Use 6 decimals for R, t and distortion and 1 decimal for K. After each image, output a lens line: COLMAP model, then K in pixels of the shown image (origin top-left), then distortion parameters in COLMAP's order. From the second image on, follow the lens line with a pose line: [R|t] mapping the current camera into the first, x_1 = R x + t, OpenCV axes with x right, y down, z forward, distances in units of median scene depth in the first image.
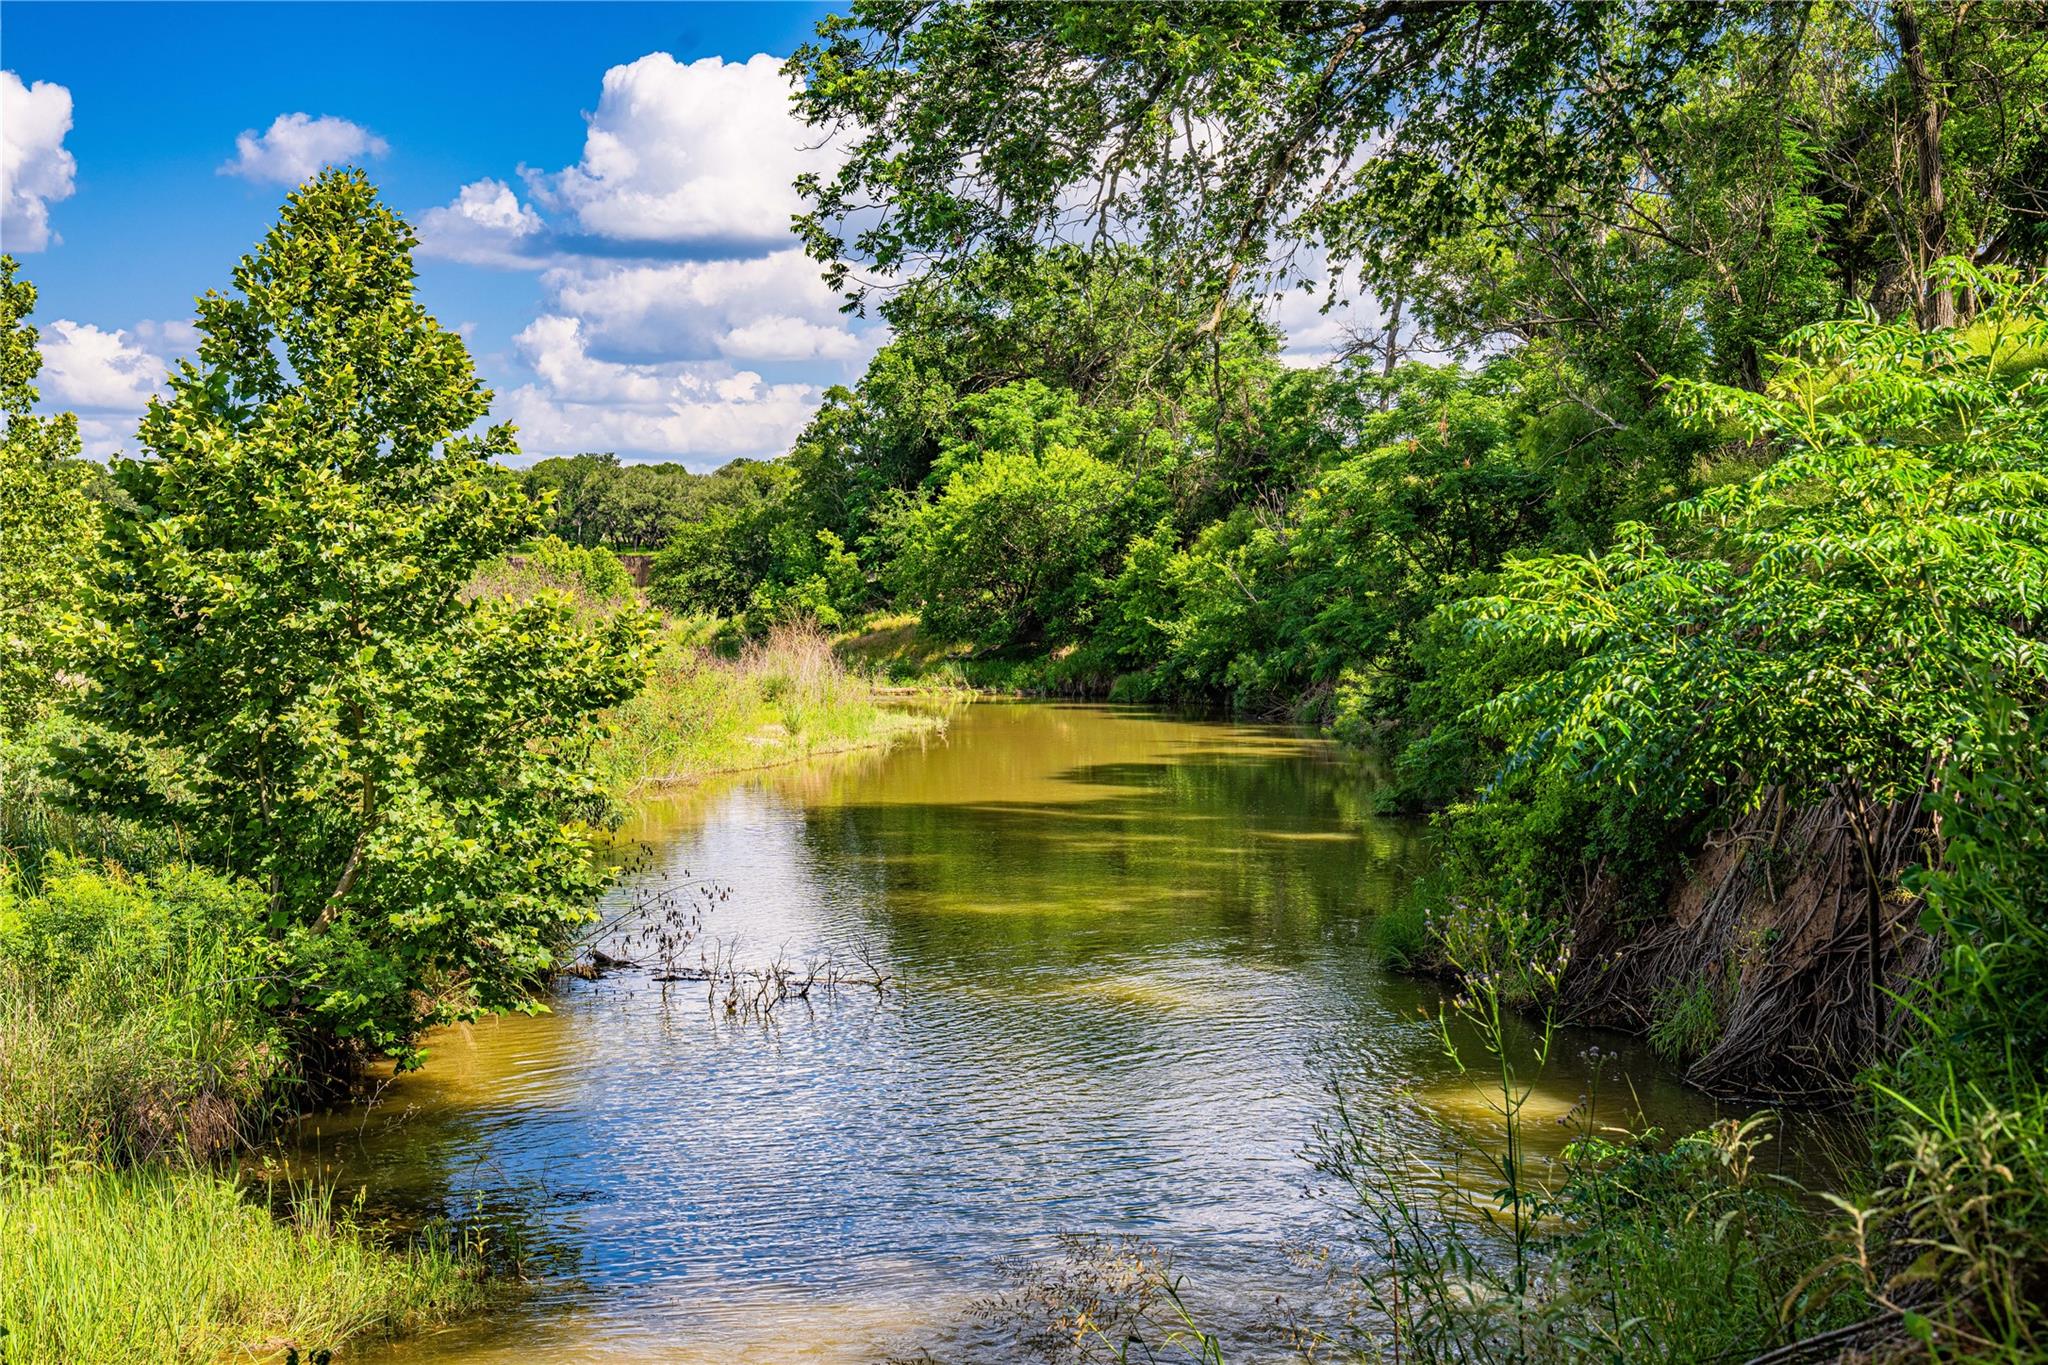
lens RADIAL K [[2707.8, 0, 1015.1], [0, 2707.8, 683.6], [0, 0, 1]] dist [0.250251, 0.000000]
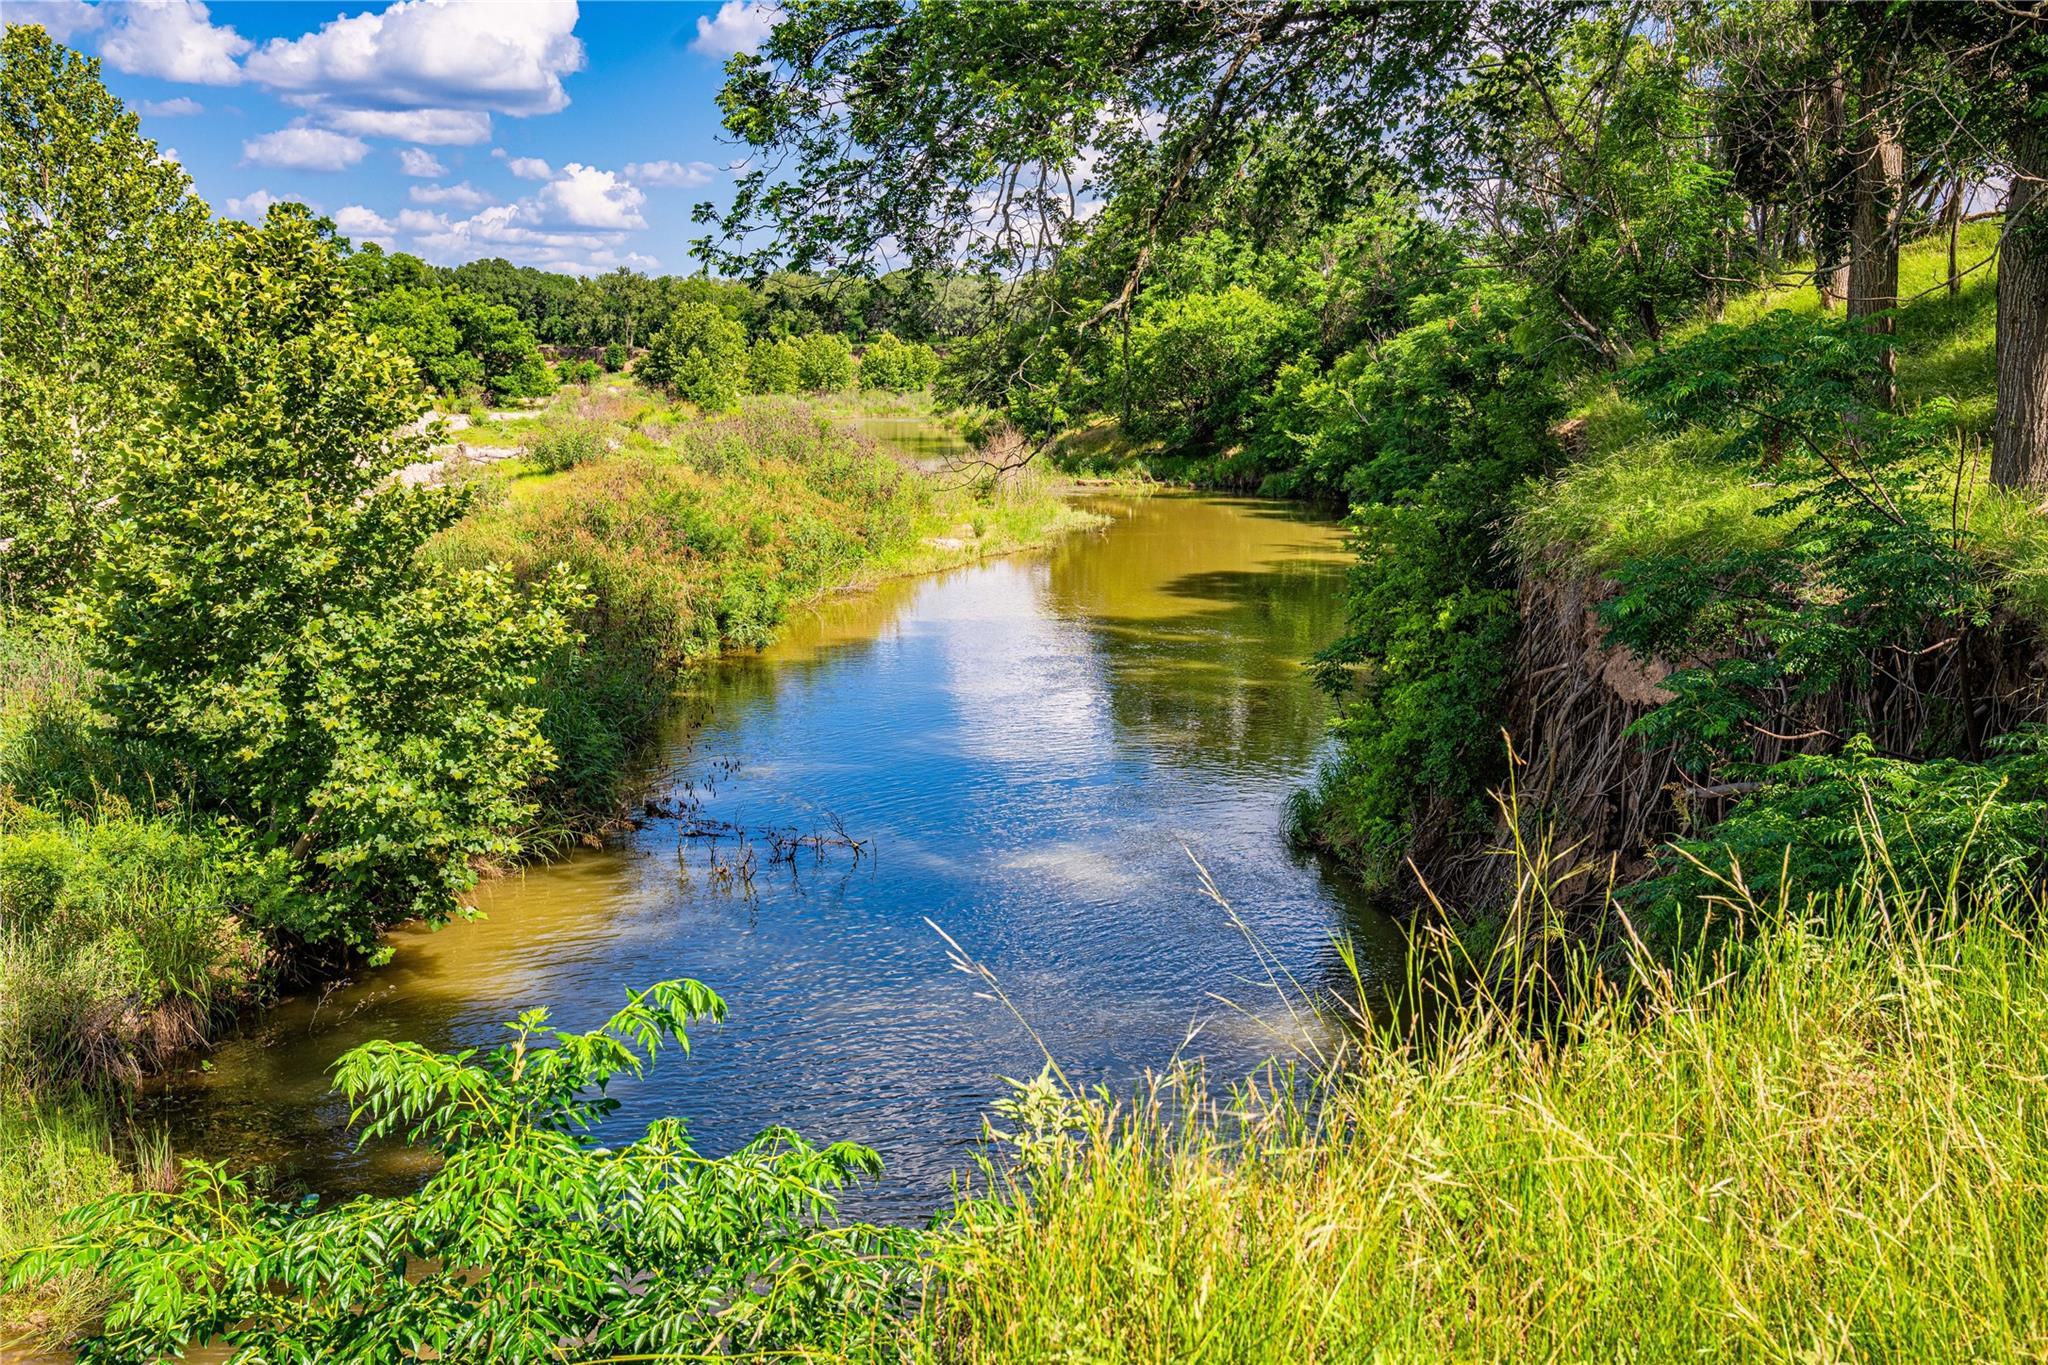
lens RADIAL K [[2026.5, 0, 1037.6], [0, 2026.5, 685.8], [0, 0, 1]] dist [0.043394, 0.000000]
pose [[0.993124, 0.025192, -0.114325, 0.041690], [-0.010523, 0.991828, 0.127146, -0.024093], [0.116594, -0.125069, 0.985273, 0.041533]]
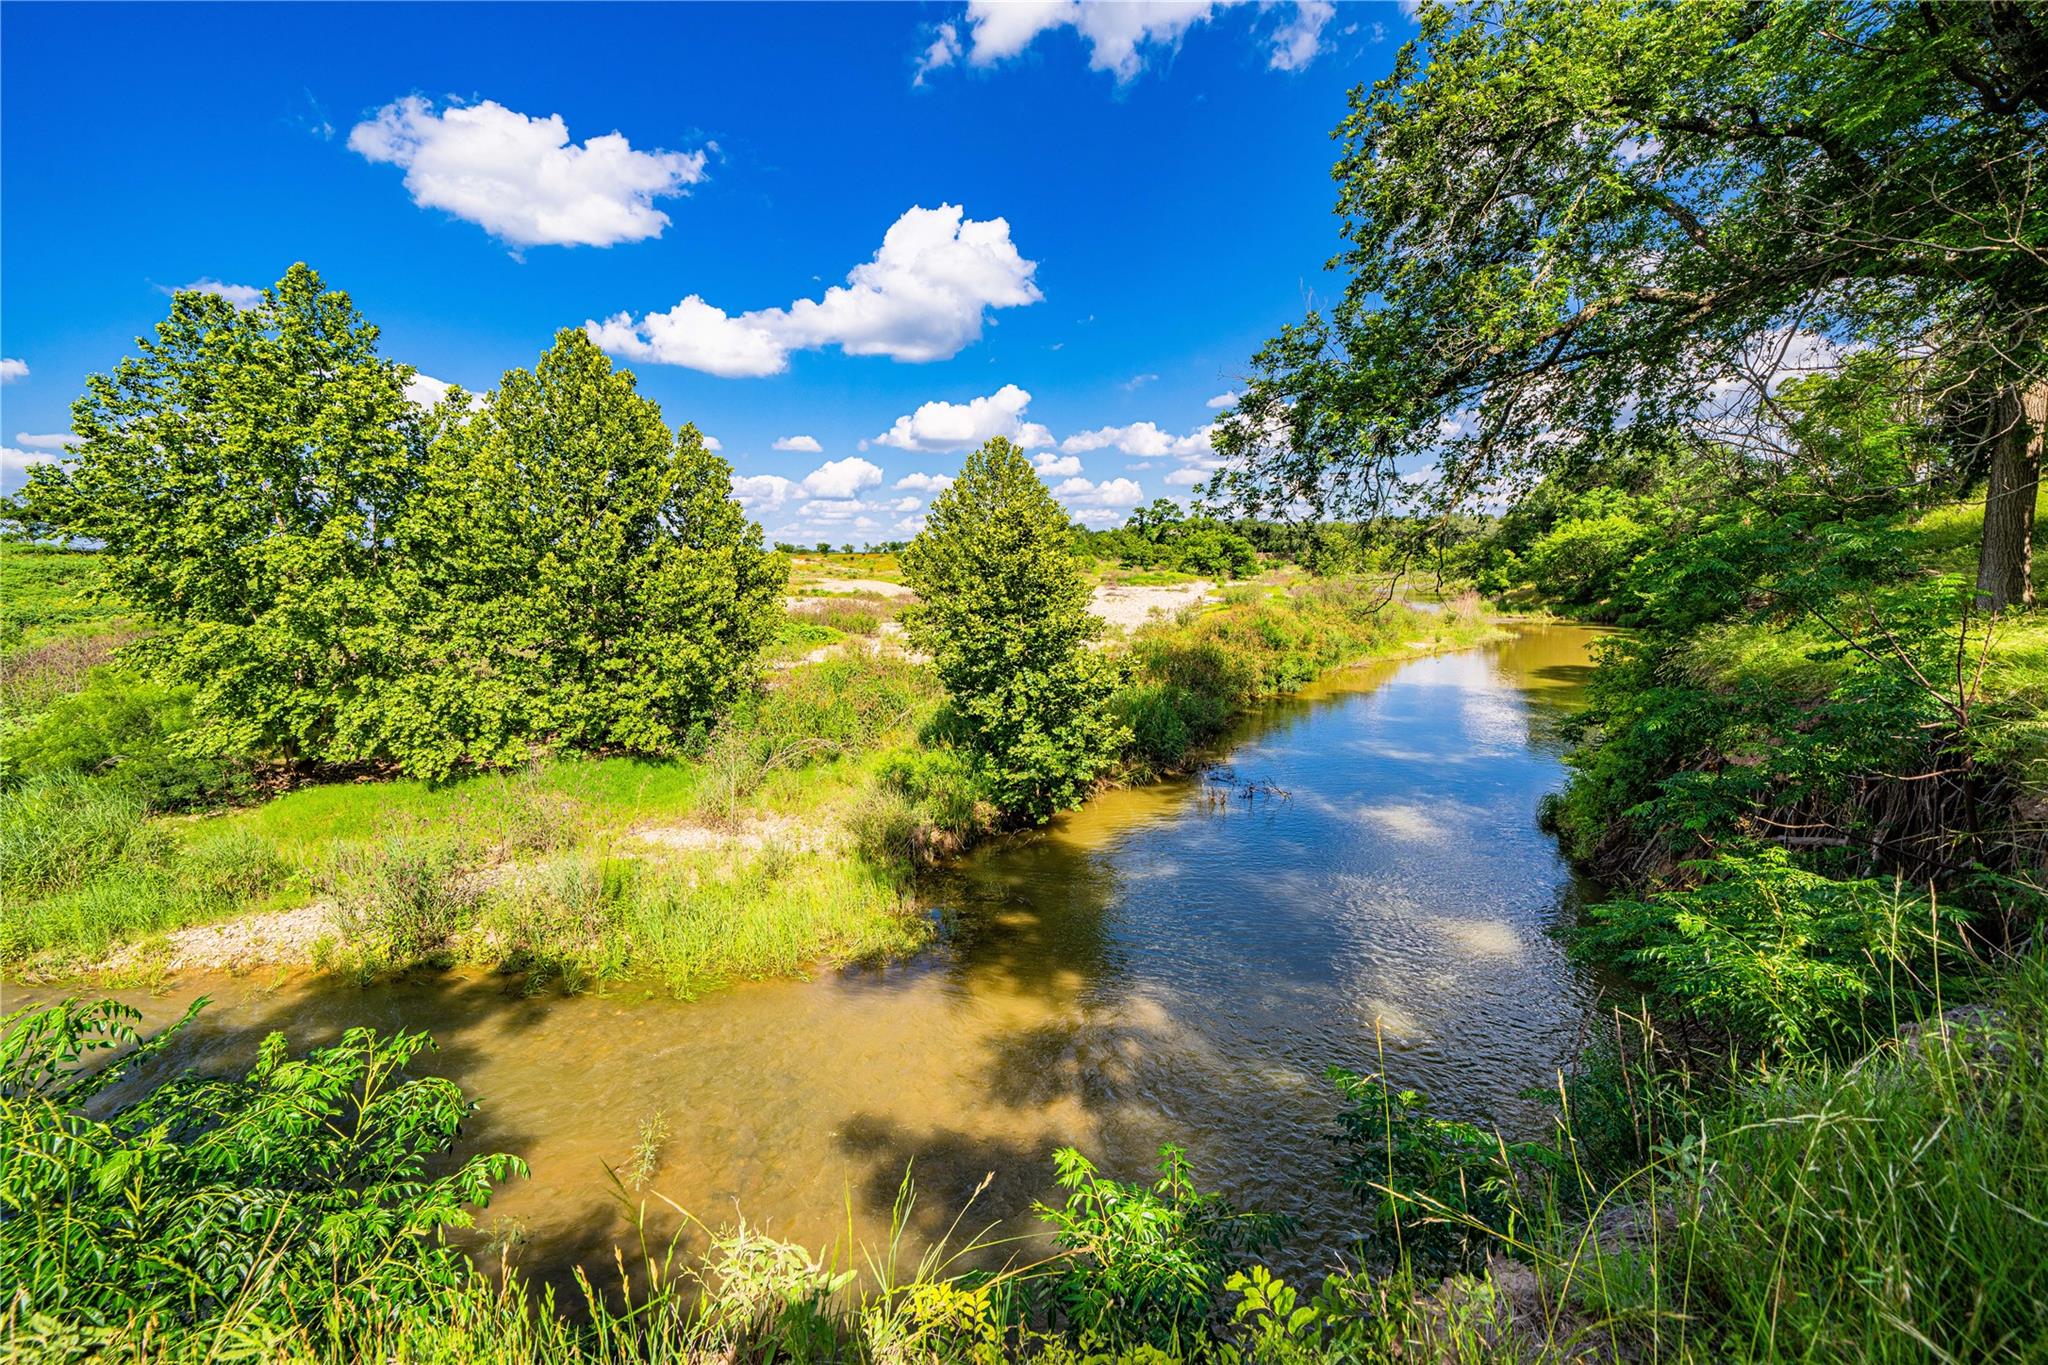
lens RADIAL K [[846.3, 0, 1019.6], [0, 846.3, 682.9], [0, 0, 1]] dist [0.001558, 0.000145]
pose [[0.796804, 0.080096, -0.598906, 0.065218], [-0.010719, 0.992893, 0.118525, -0.025193], [0.604143, -0.088021, 0.792000, 0.080362]]
